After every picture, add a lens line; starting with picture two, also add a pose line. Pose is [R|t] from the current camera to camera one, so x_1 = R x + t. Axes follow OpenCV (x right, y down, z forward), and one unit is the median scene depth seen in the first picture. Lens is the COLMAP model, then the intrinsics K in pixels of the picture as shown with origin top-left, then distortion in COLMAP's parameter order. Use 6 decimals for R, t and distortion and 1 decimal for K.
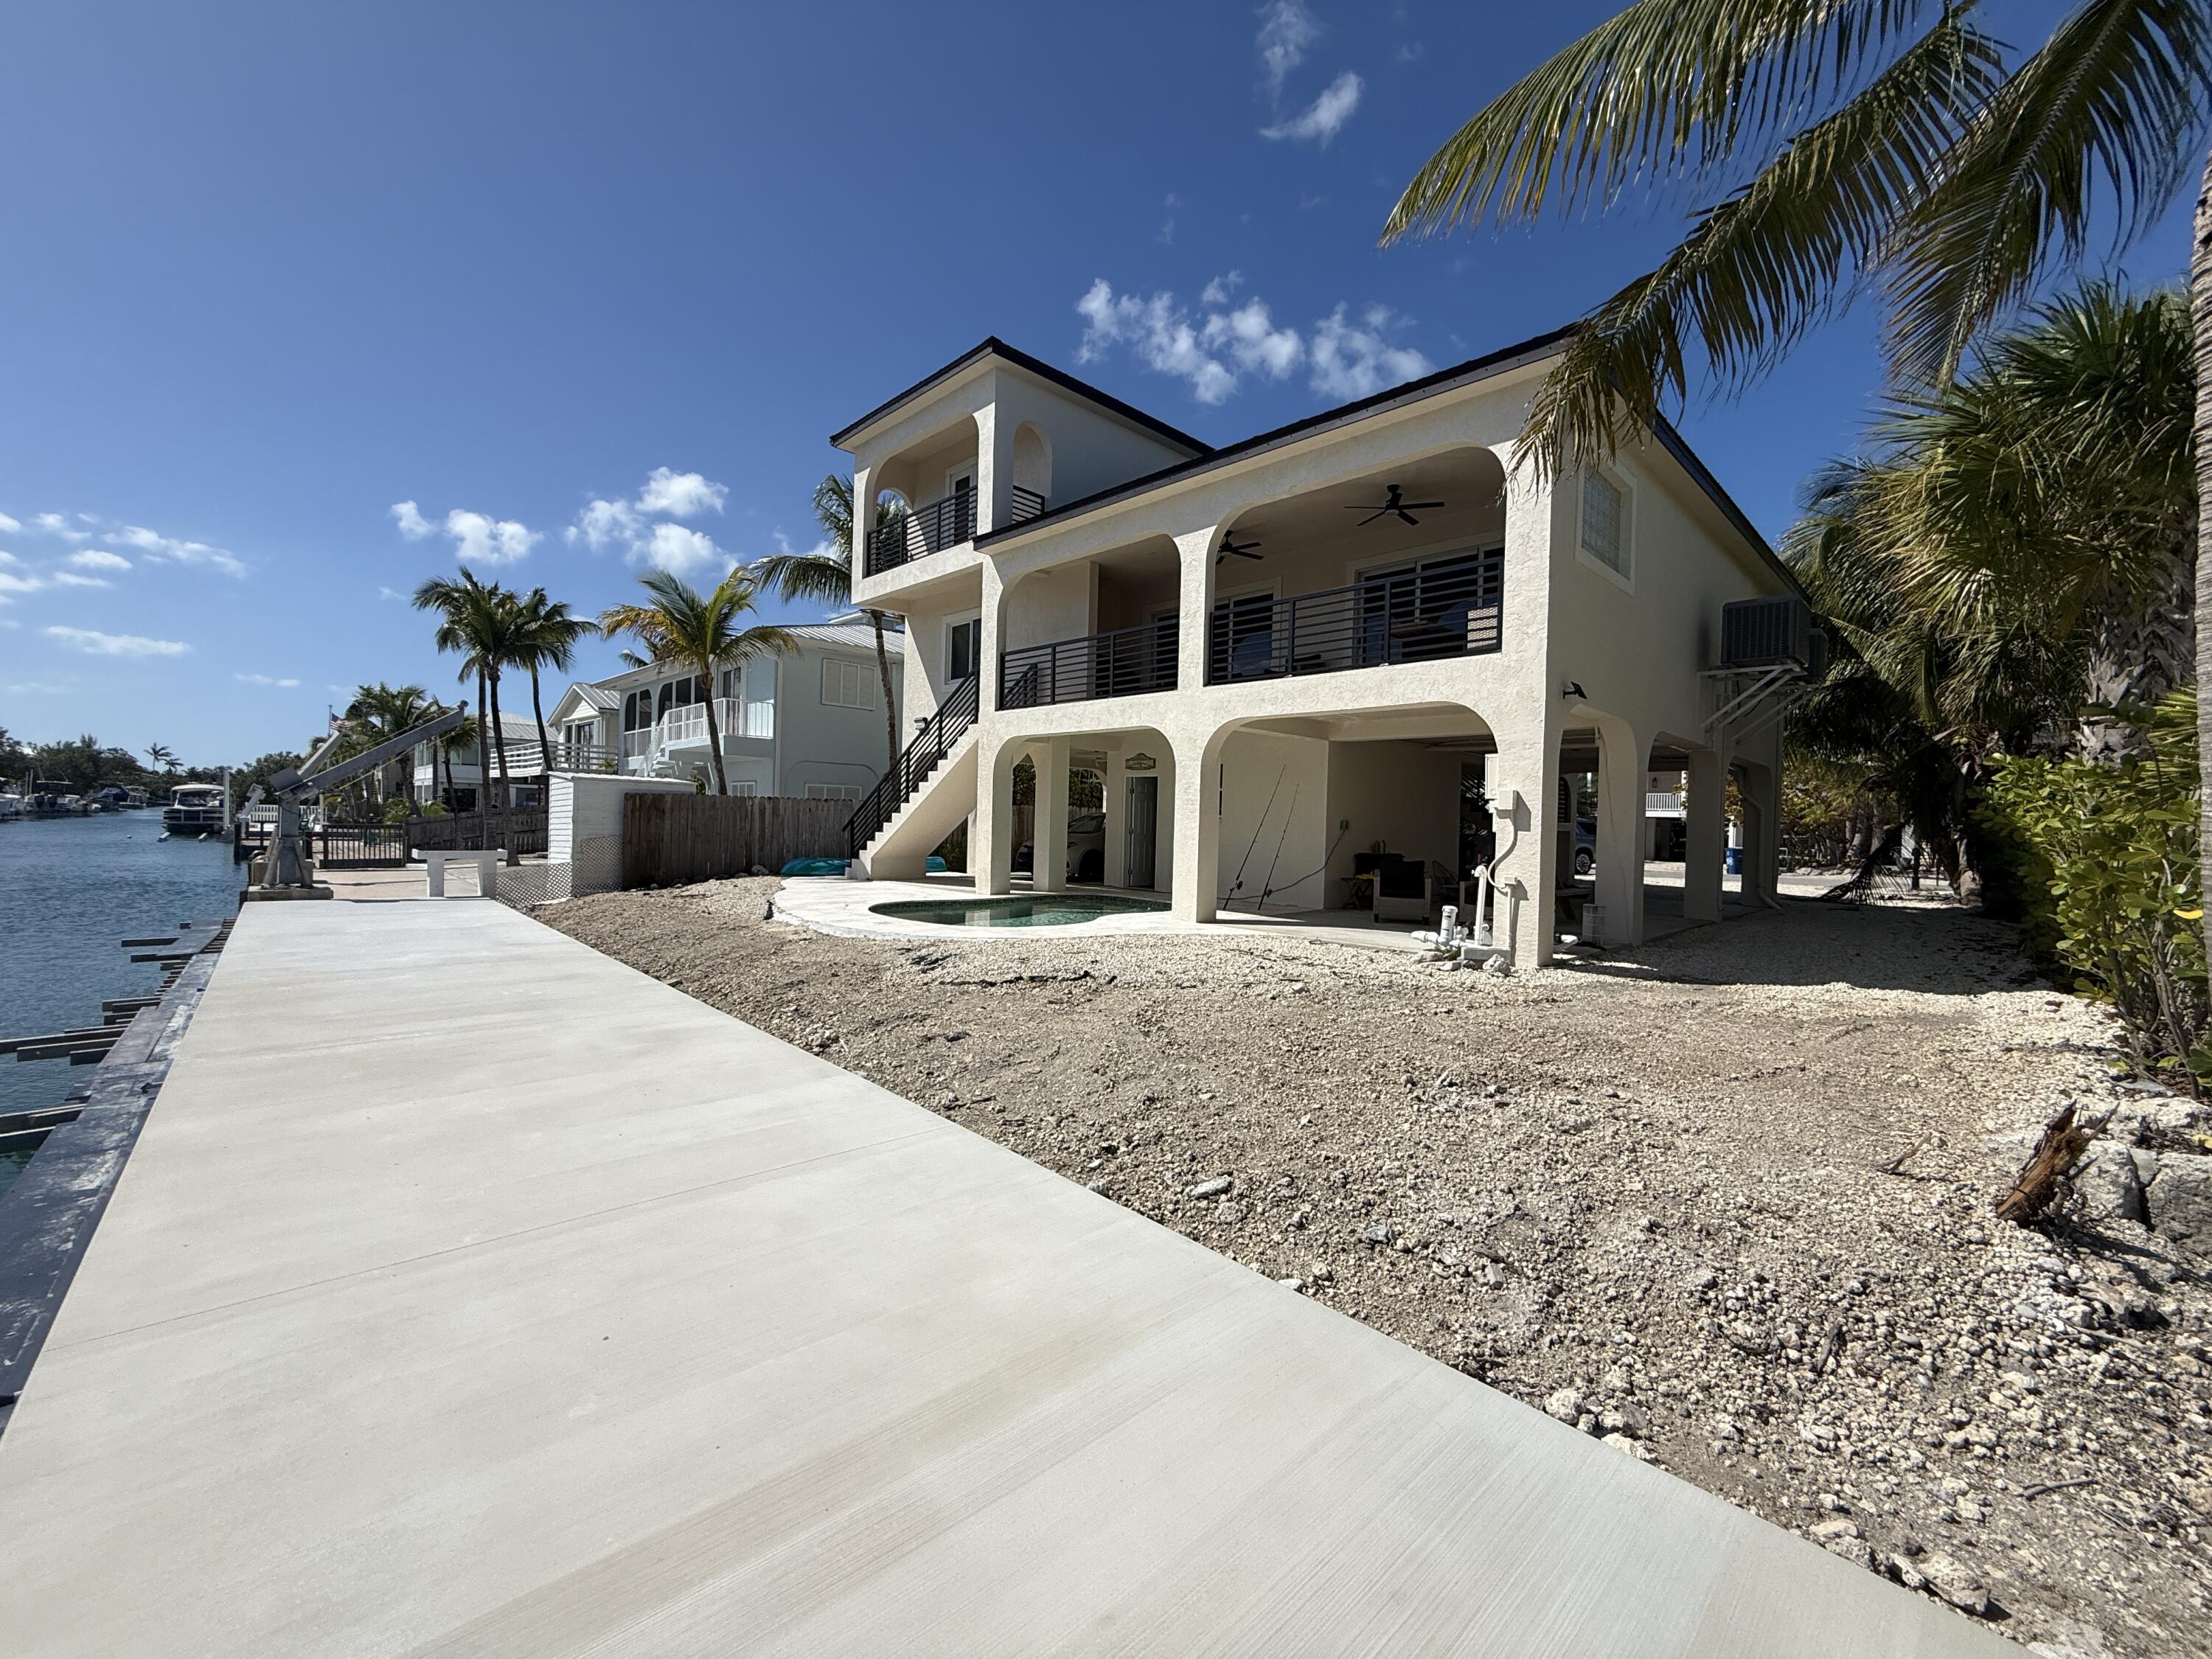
lens RADIAL K [[874.4, 0, 1100.8], [0, 874.4, 835.0], [0, 0, 1]] dist [0.001979, -0.000656]
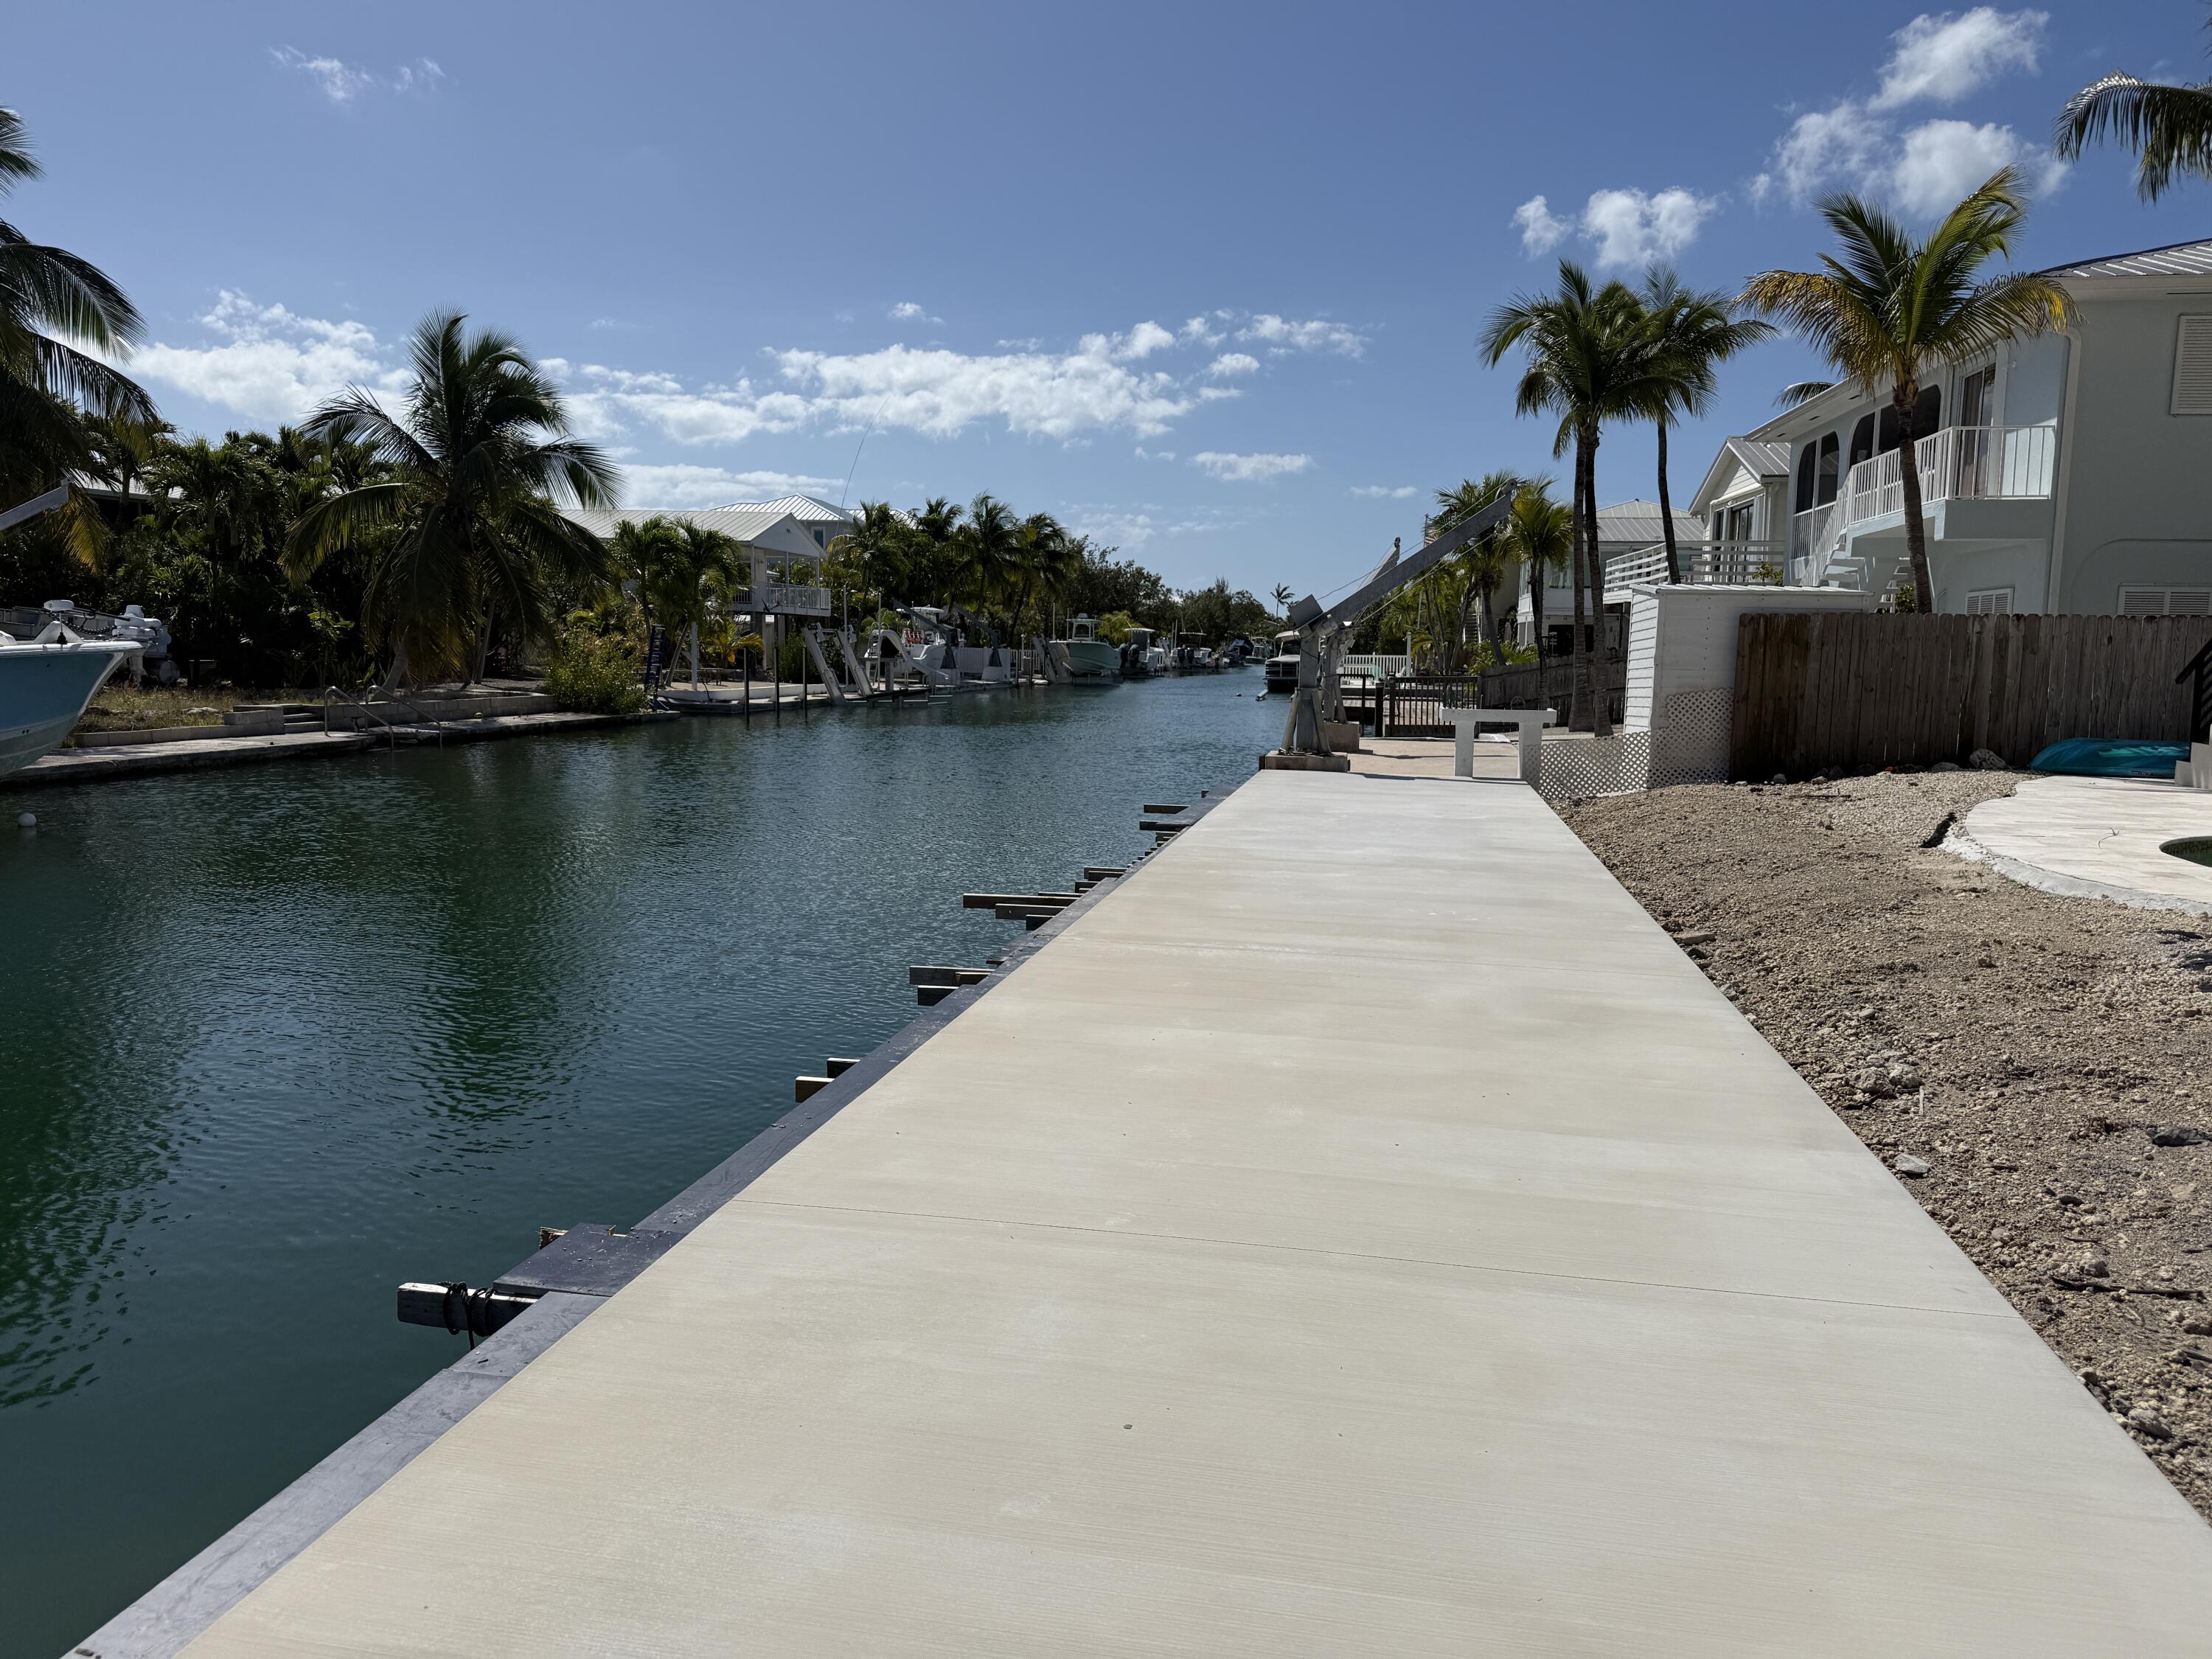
lens RADIAL K [[1538.0, 0, 1112.2], [0, 1538.0, 831.3], [0, 0, 1]] dist [0.068948, -0.106179]
pose [[0.592529, 0.078437, -0.801721, 0.036616], [-0.012706, 0.996034, 0.088057, 0.008161], [0.805449, -0.041990, 0.591176, 0.048897]]
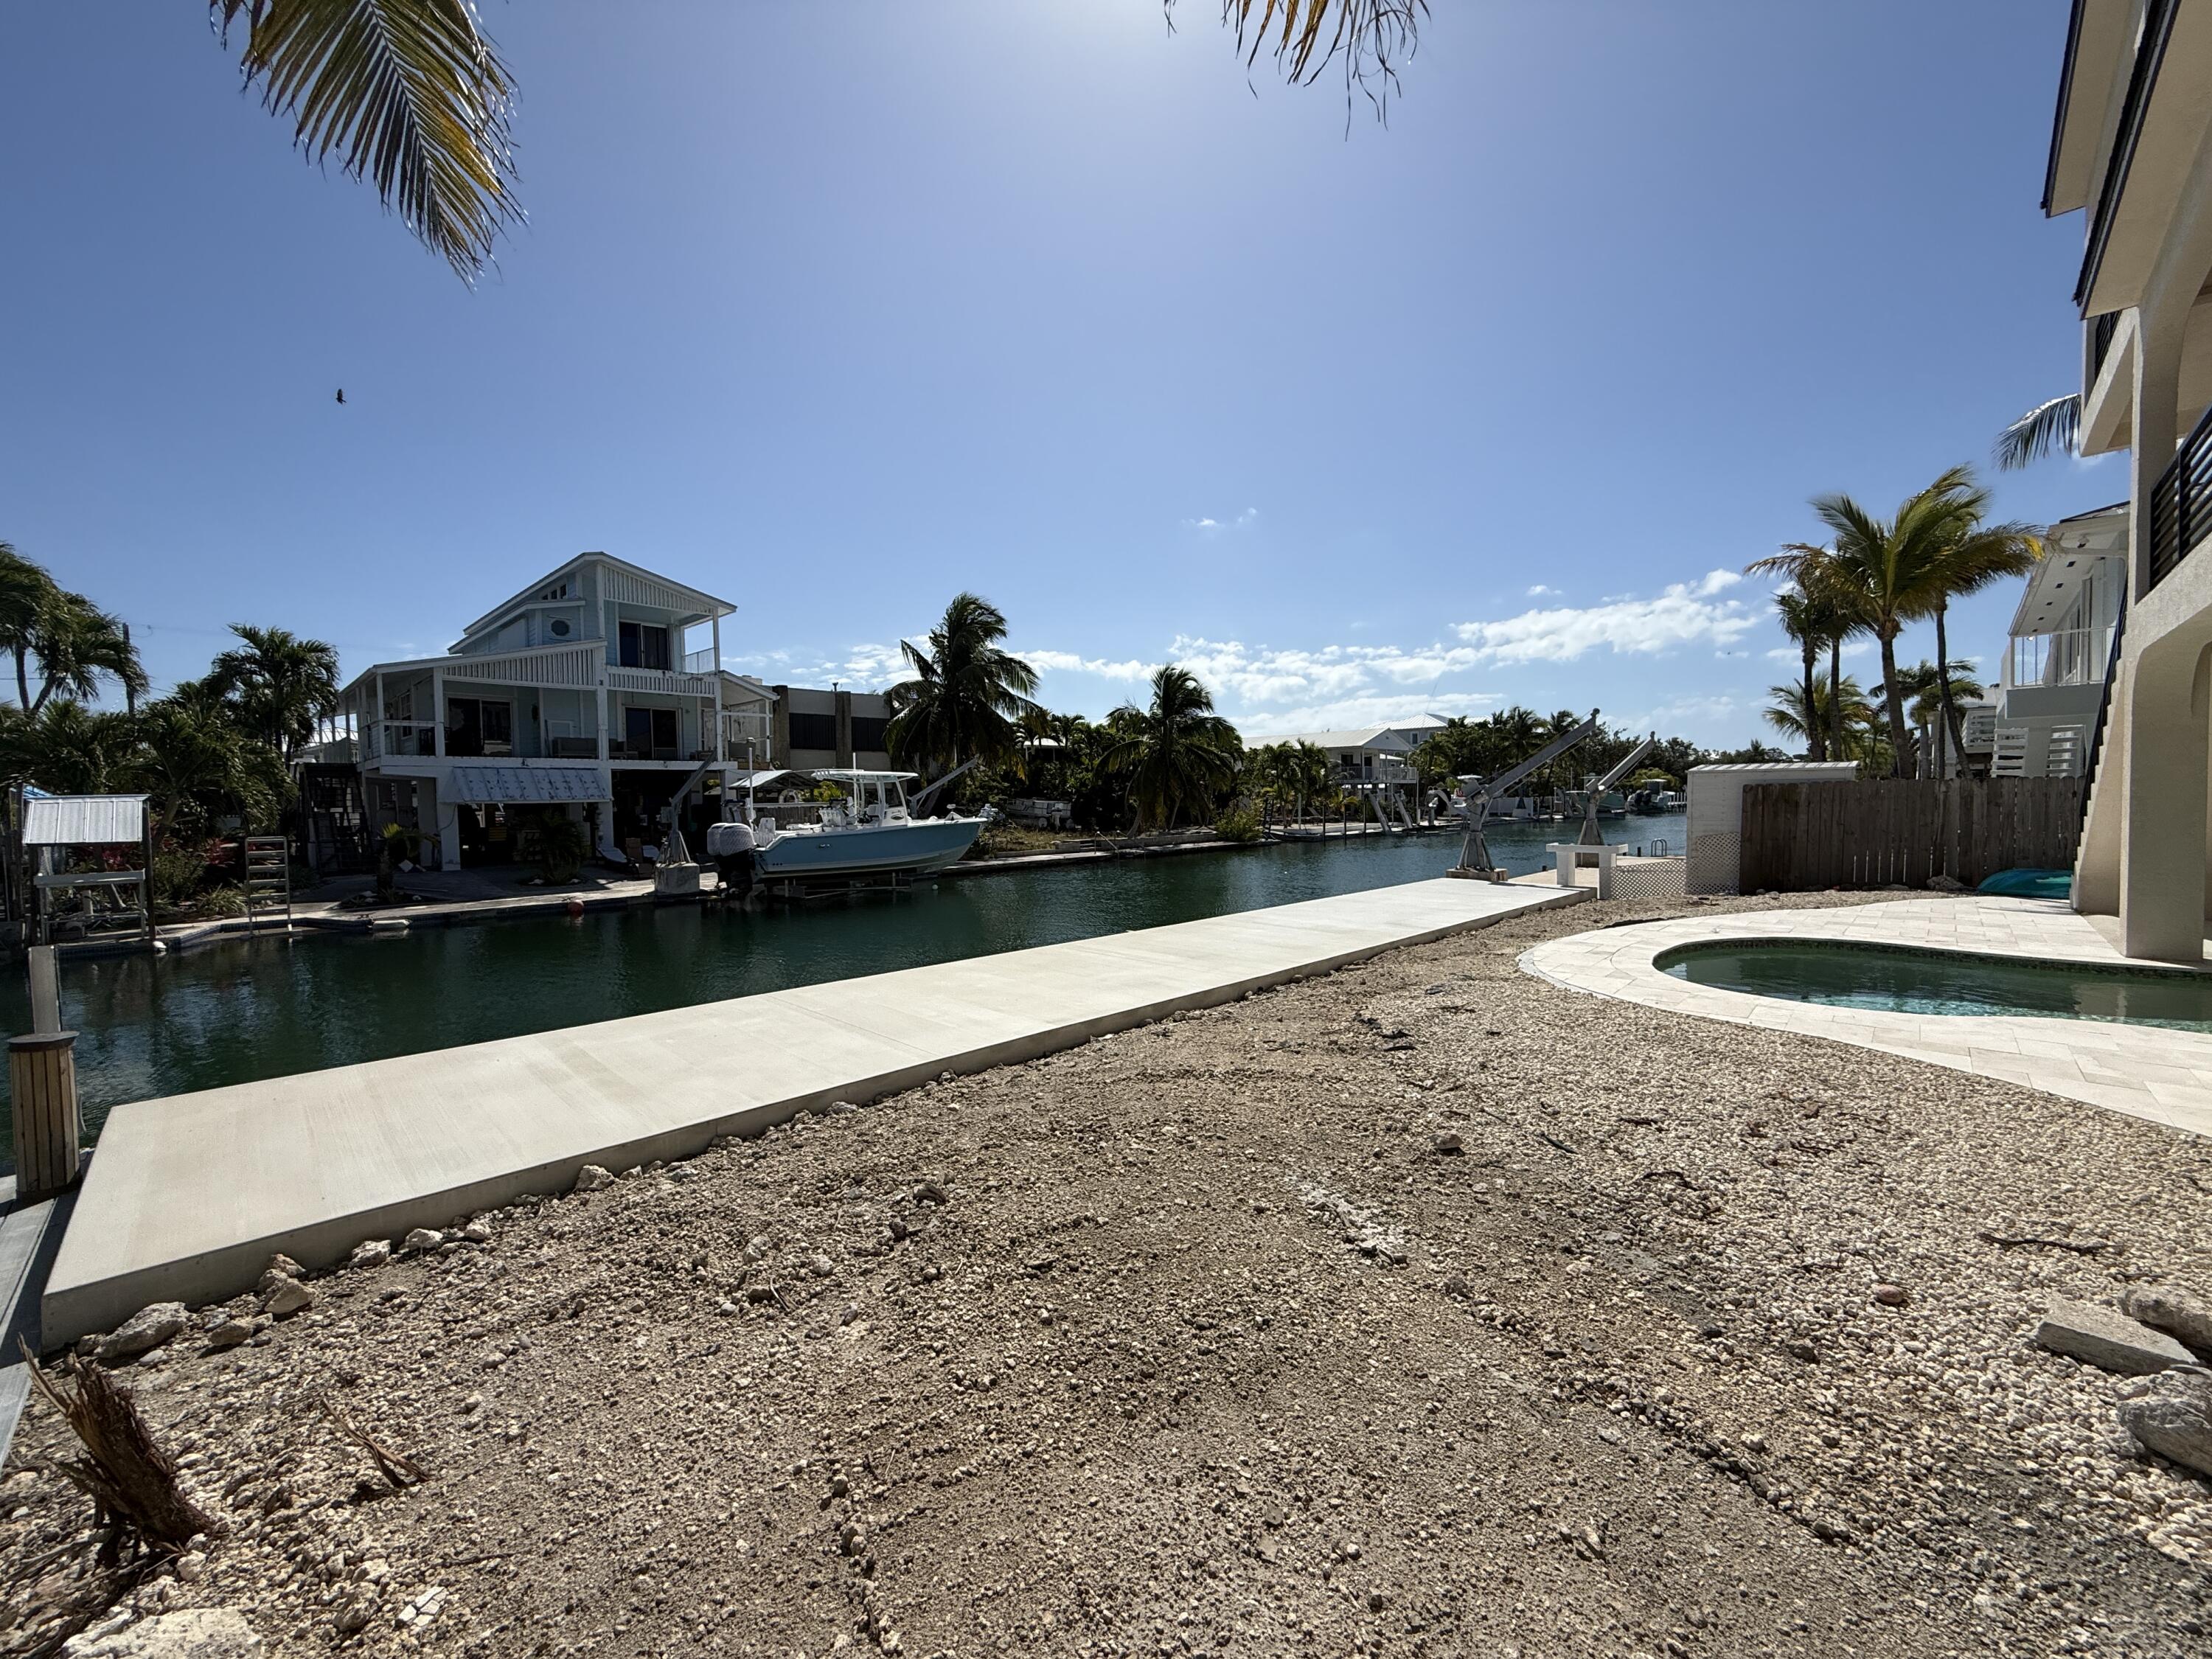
lens RADIAL K [[874.4, 0, 1100.8], [0, 874.4, 835.0], [0, 0, 1]] dist [0.001979, -0.000656]
pose [[0.026677, 0.015164, -0.999529, 0.288384], [0.002970, 0.999879, 0.015249, -0.011191], [0.999640, -0.003376, 0.026629, 0.283036]]
